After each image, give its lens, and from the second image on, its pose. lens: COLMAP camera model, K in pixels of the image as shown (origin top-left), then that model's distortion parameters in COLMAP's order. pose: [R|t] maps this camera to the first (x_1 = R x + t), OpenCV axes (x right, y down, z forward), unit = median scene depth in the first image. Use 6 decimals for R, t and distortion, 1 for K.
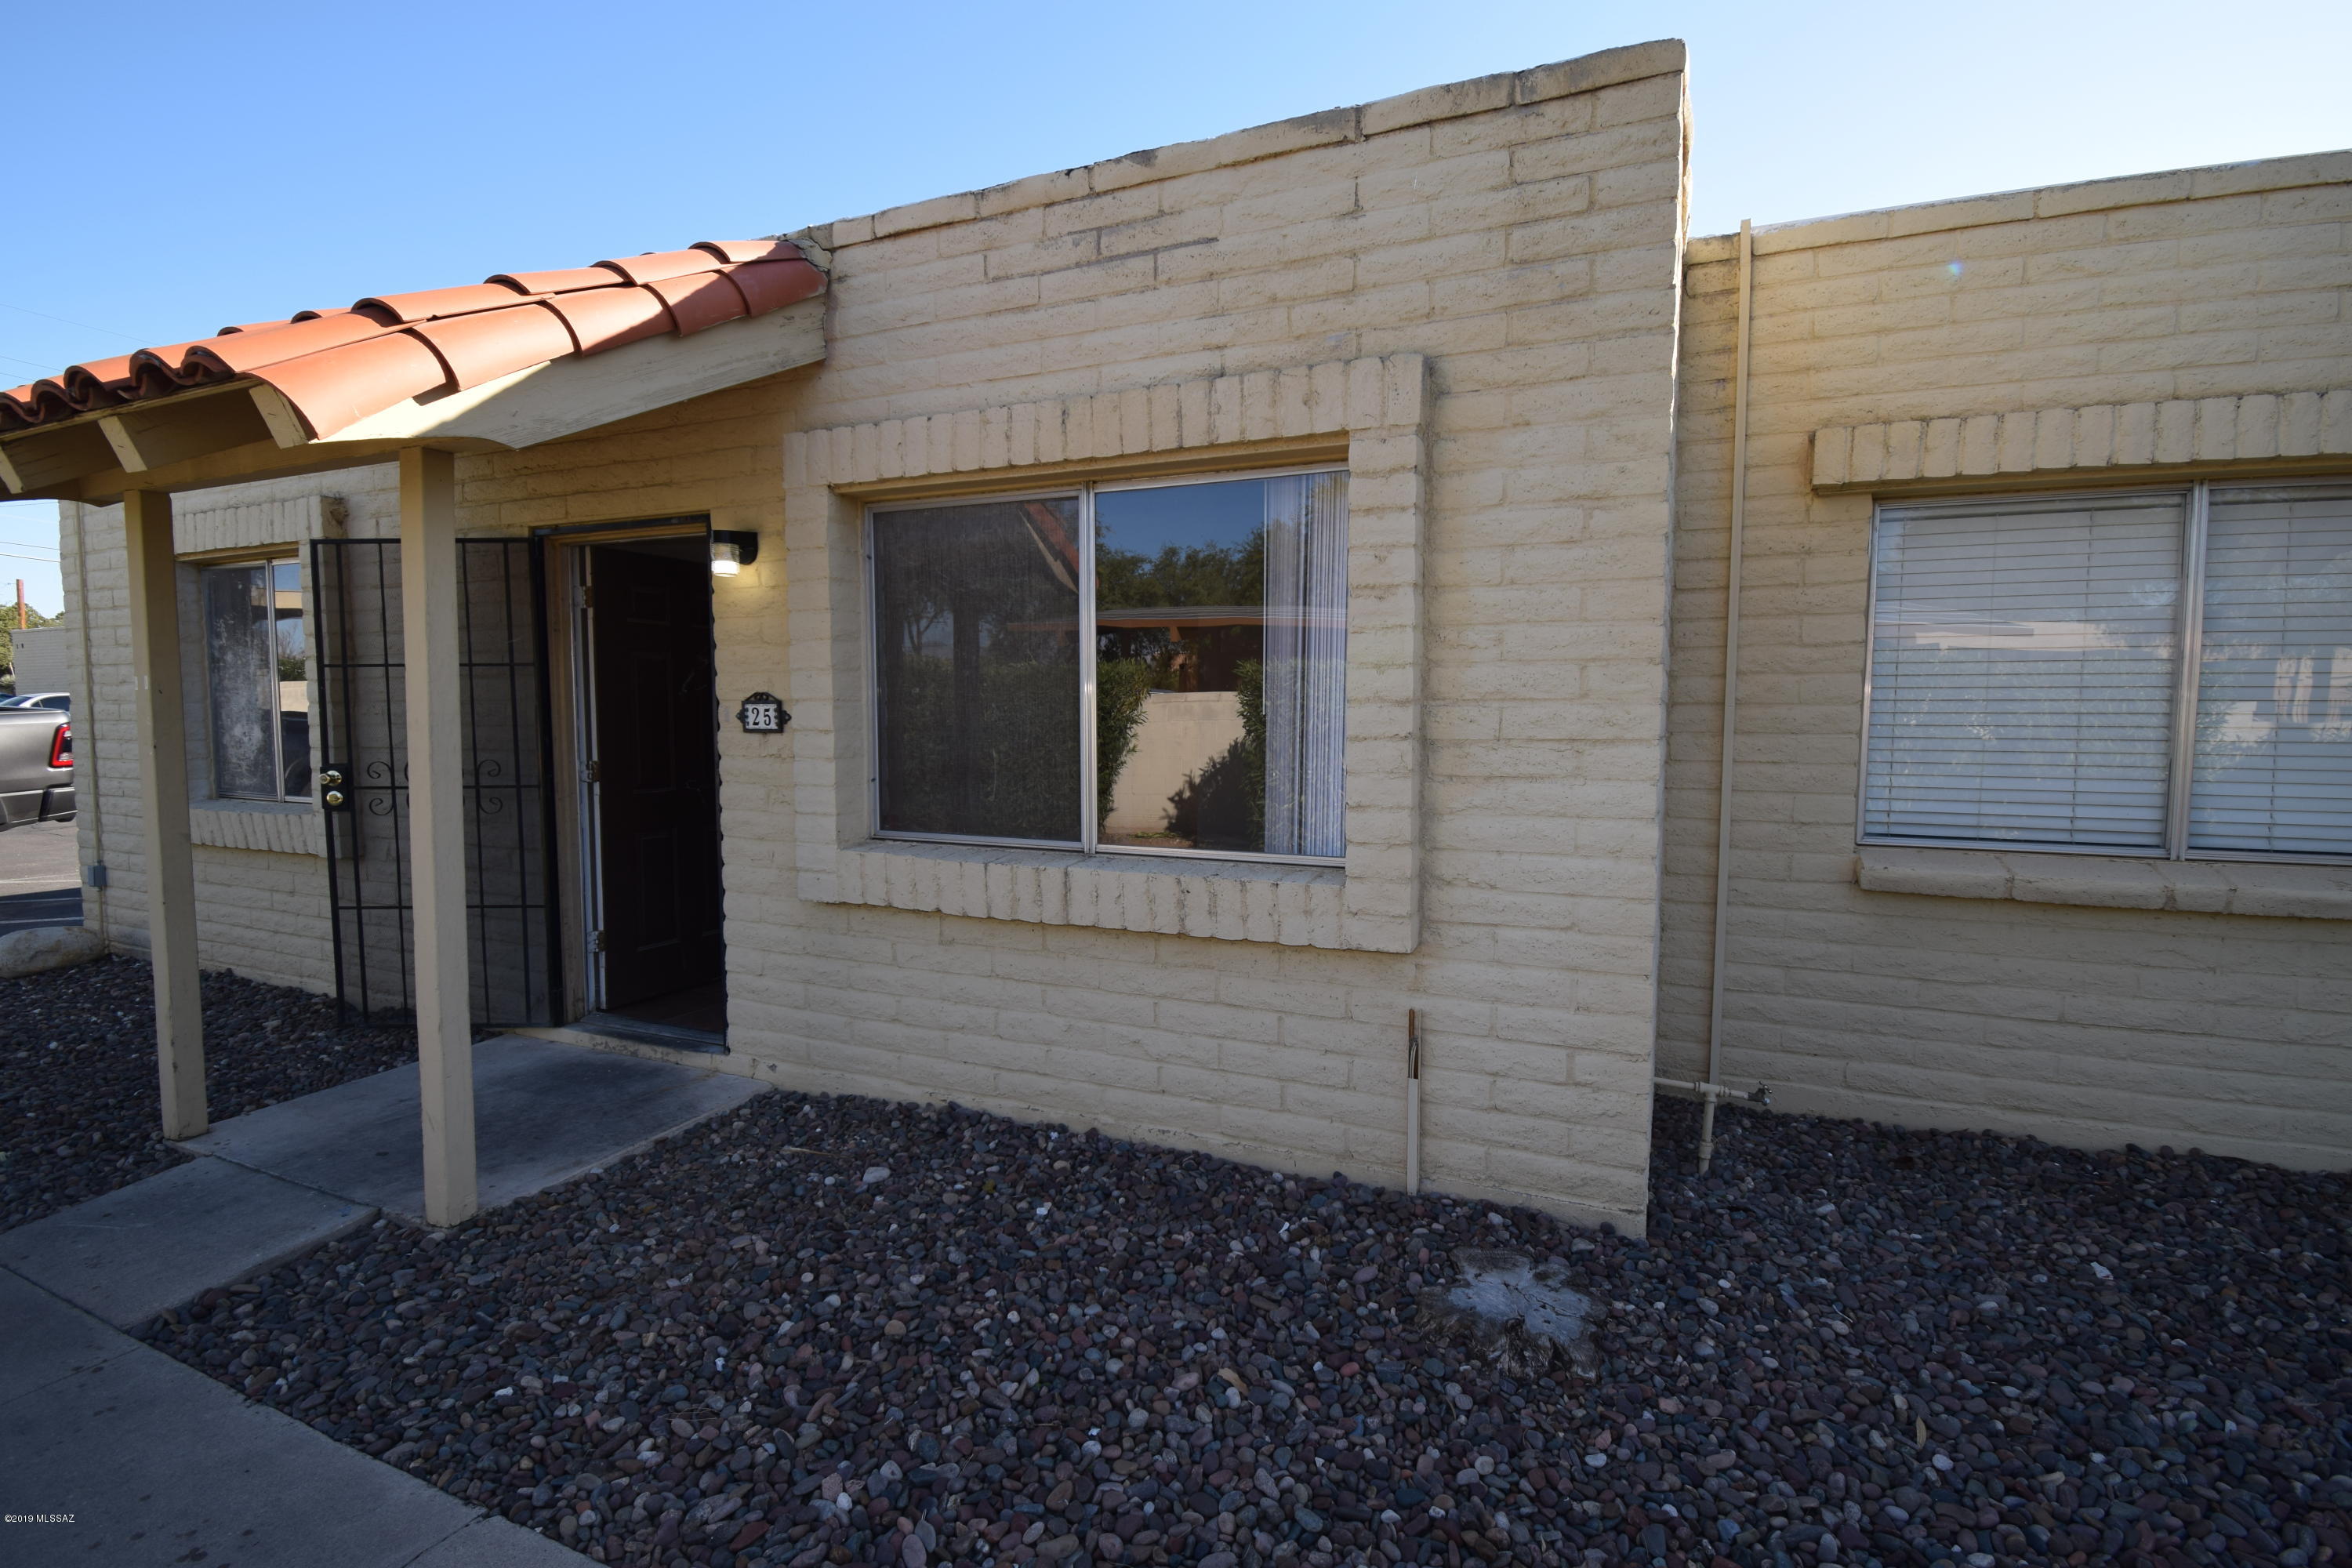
lens RADIAL K [[1031.0, 0, 1176.0], [0, 1031.0, 784.0], [0, 0, 1]] dist [0.017847, -0.020614]
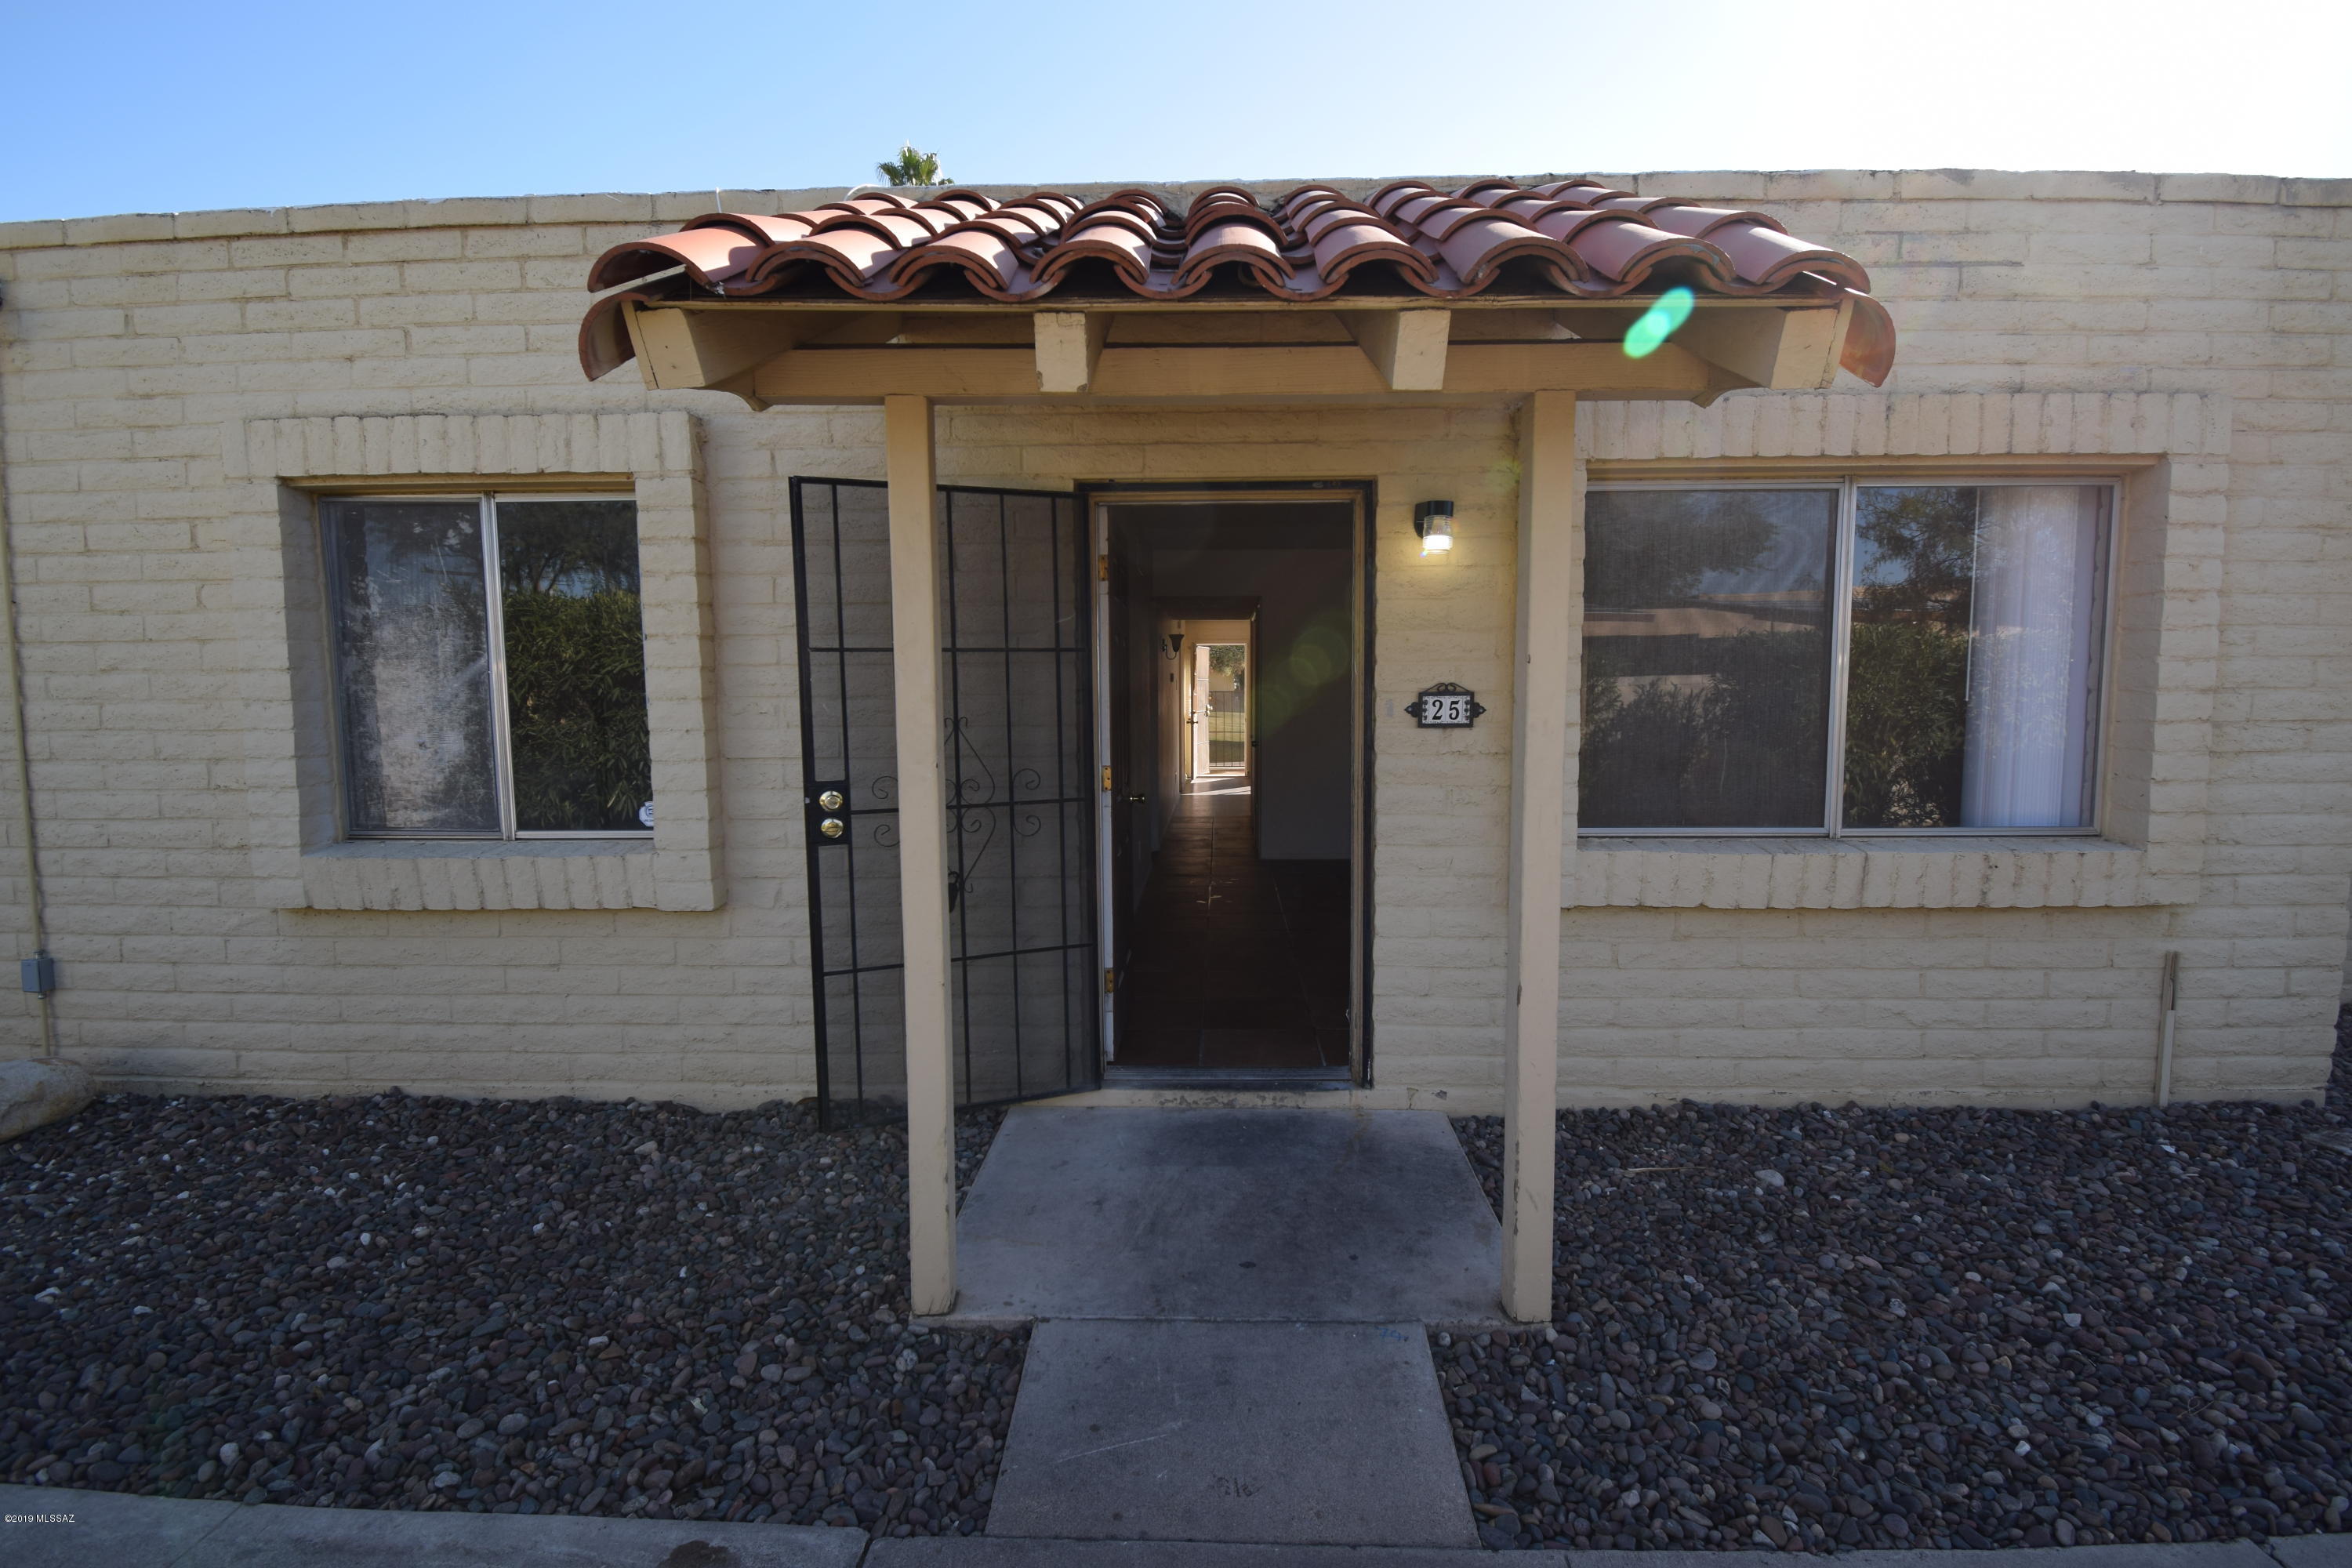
lens RADIAL K [[1031.0, 0, 1176.0], [0, 1031.0, 784.0], [0, 0, 1]] dist [0.017847, -0.020614]
pose [[0.932729, -0.040343, 0.358315, -1.141361], [0.034291, 0.999142, 0.023232, -0.035459], [-0.358945, -0.009382, 0.933311, 0.291071]]
